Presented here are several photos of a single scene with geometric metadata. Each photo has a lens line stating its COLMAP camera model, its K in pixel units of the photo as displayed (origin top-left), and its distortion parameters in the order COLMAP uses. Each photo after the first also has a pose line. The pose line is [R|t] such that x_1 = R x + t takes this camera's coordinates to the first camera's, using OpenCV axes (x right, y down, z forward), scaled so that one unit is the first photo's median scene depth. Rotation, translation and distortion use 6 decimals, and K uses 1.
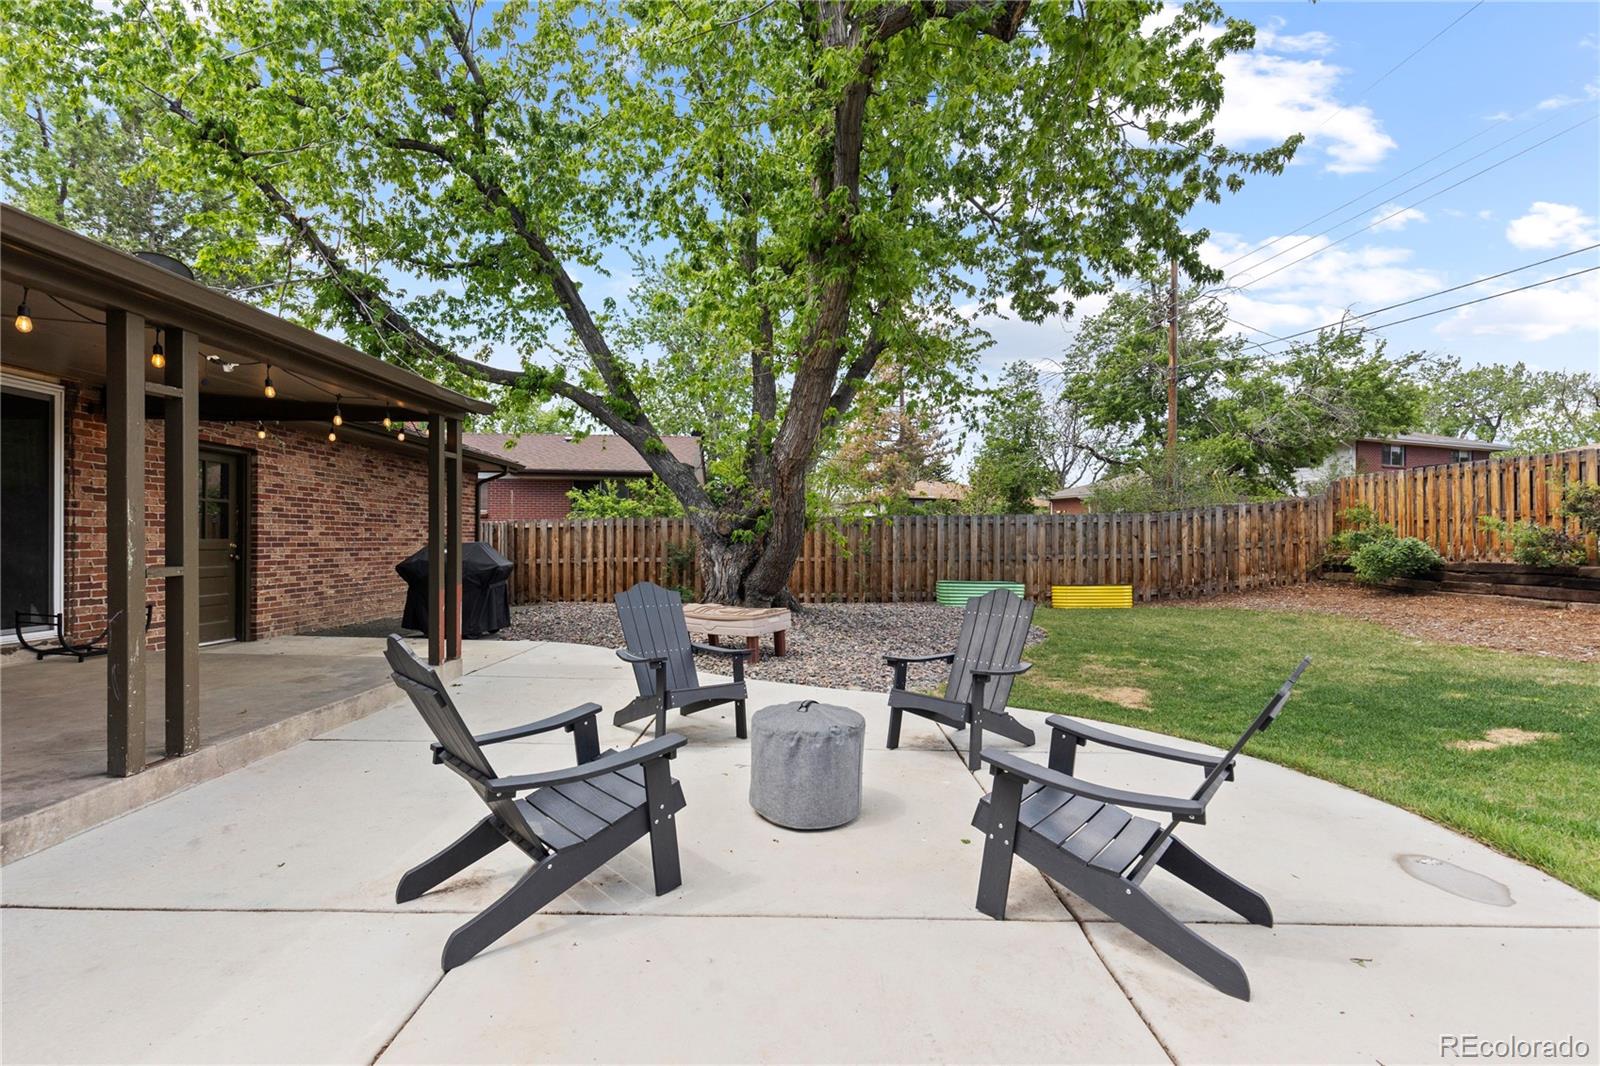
lens RADIAL K [[727.4, 0, 797.7], [0, 727.4, 539.9], [0, 0, 1]] dist [0.002233, -0.000285]
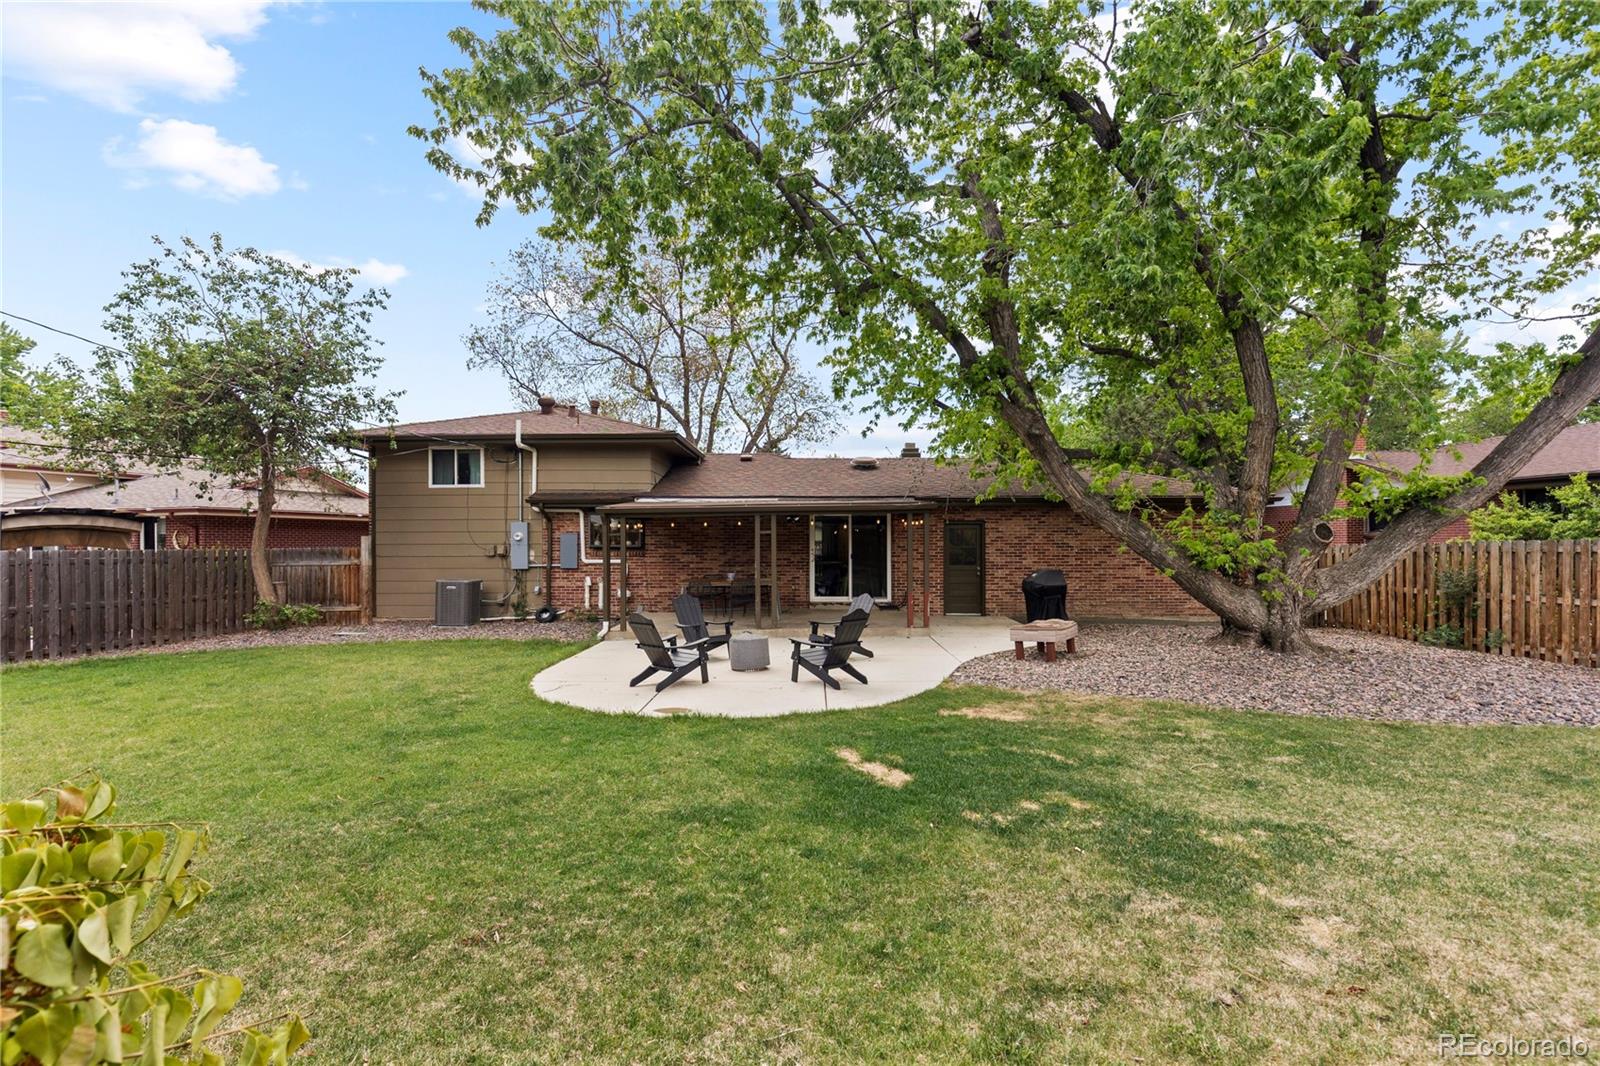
lens RADIAL K [[727.4, 0, 800.1], [0, 727.4, 544.3], [0, 0, 1]] dist [0.002233, -0.000285]
pose [[-0.020497, -0.004397, -0.999780, 0.690951], [0.005062, 0.999977, -0.004501, -0.029061], [0.999777, -0.005154, -0.020474, 0.292574]]
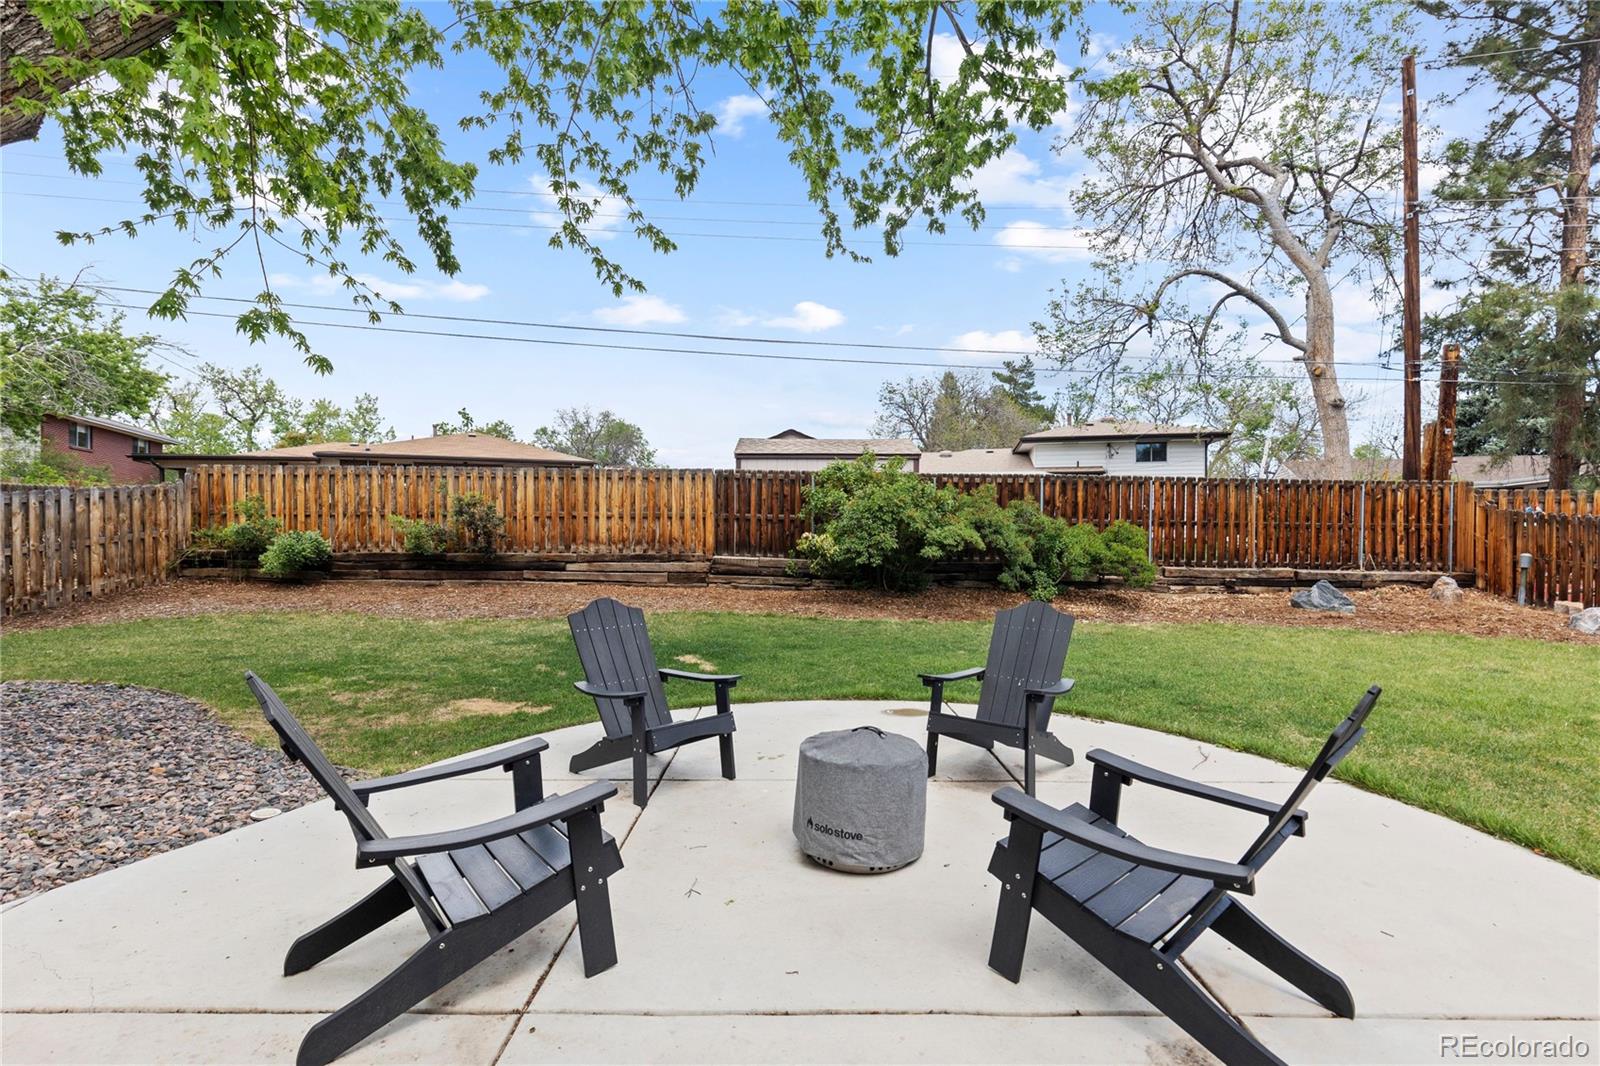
lens RADIAL K [[727.4, 0, 802.1], [0, 727.4, 539.2], [0, 0, 1]] dist [0.002233, -0.000285]
pose [[-0.015598, -0.012332, 0.999802, -0.192072], [-0.003707, 0.999918, 0.012276, -0.006208], [-0.999871, -0.003514, -0.015642, 0.244875]]
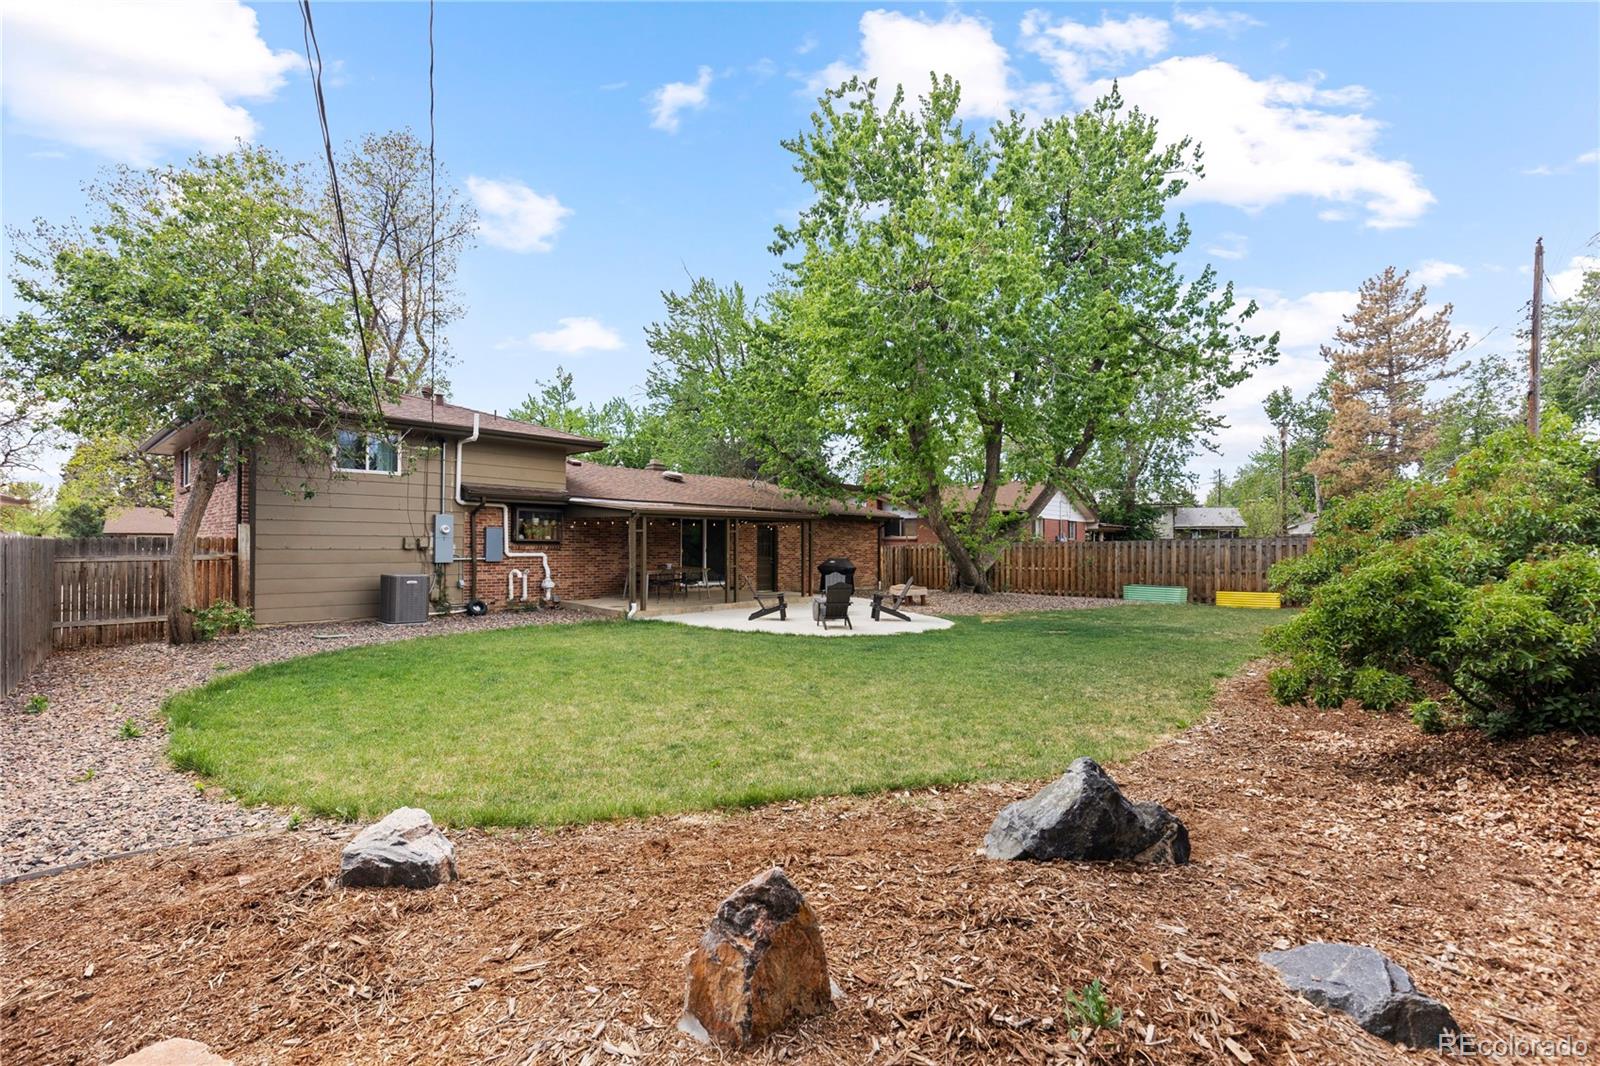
lens RADIAL K [[727.4, 0, 797.6], [0, 727.4, 536.9], [0, 0, 1]] dist [0.002233, -0.000285]
pose [[0.733931, -0.009373, -0.679159, 0.708218], [-0.000129, 0.999903, -0.013939, -0.022020], [0.679224, 0.010318, 0.733859, -0.593008]]
